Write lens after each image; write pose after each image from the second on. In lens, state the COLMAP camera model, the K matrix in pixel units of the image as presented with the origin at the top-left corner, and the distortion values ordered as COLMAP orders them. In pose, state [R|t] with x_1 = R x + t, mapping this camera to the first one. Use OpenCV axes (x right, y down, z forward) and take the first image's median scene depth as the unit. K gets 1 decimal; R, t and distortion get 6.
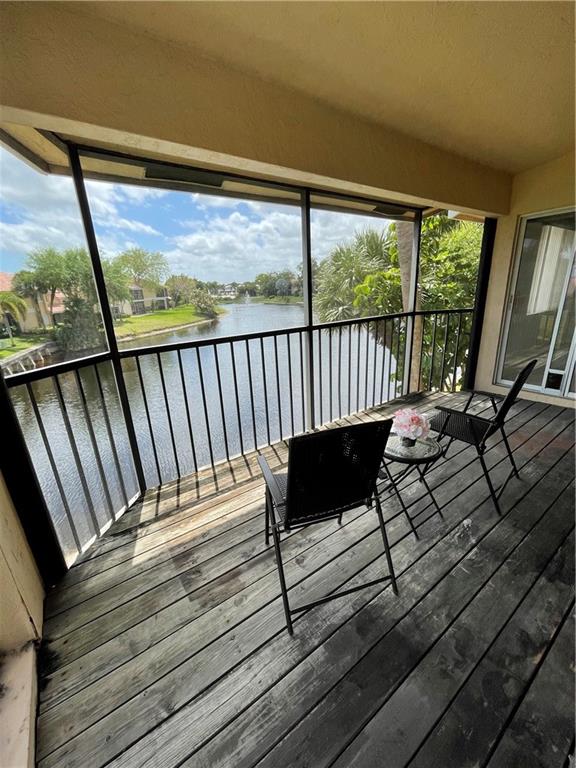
lens RADIAL K [[313.4, 0, 288.5], [0, 313.4, 386.2], [0, 0, 1]] dist [-0.003818, 0.001405]
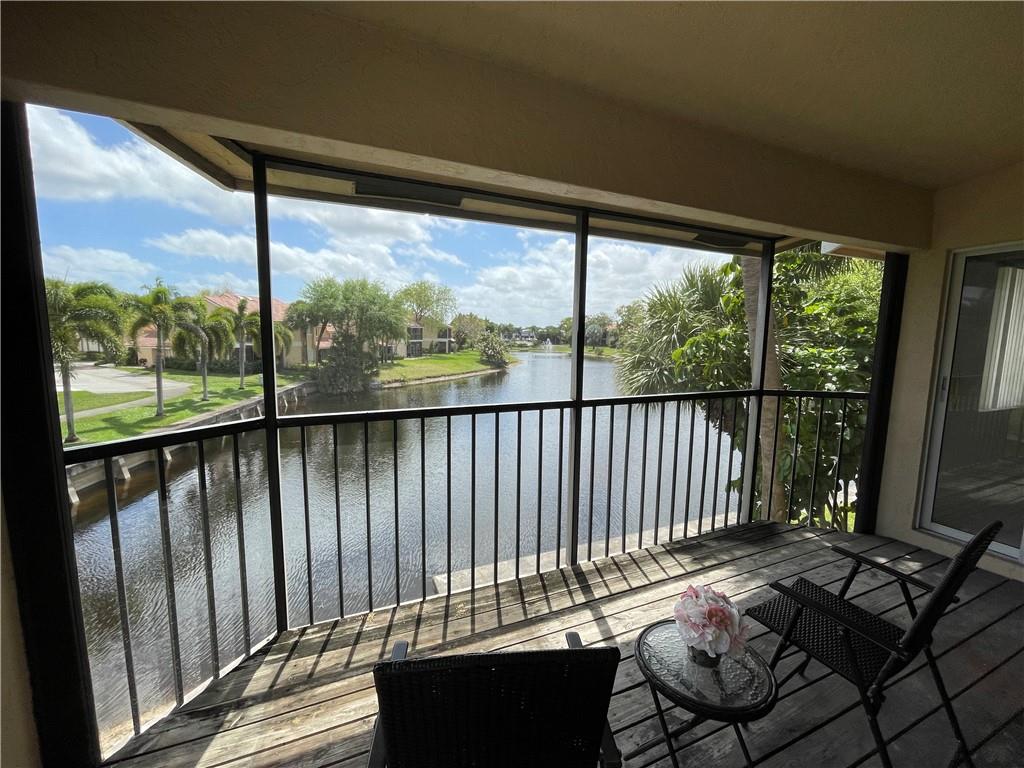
lens RADIAL K [[417.8, 0, 513.0], [0, 417.8, 383.5], [0, 0, 1]] dist [-0.003818, 0.001405]
pose [[0.975104, 0.082471, -0.205842, 0.097712], [-0.118995, 0.977901, -0.171901, -0.053428], [0.187117, 0.192116, 0.963369, 0.110736]]
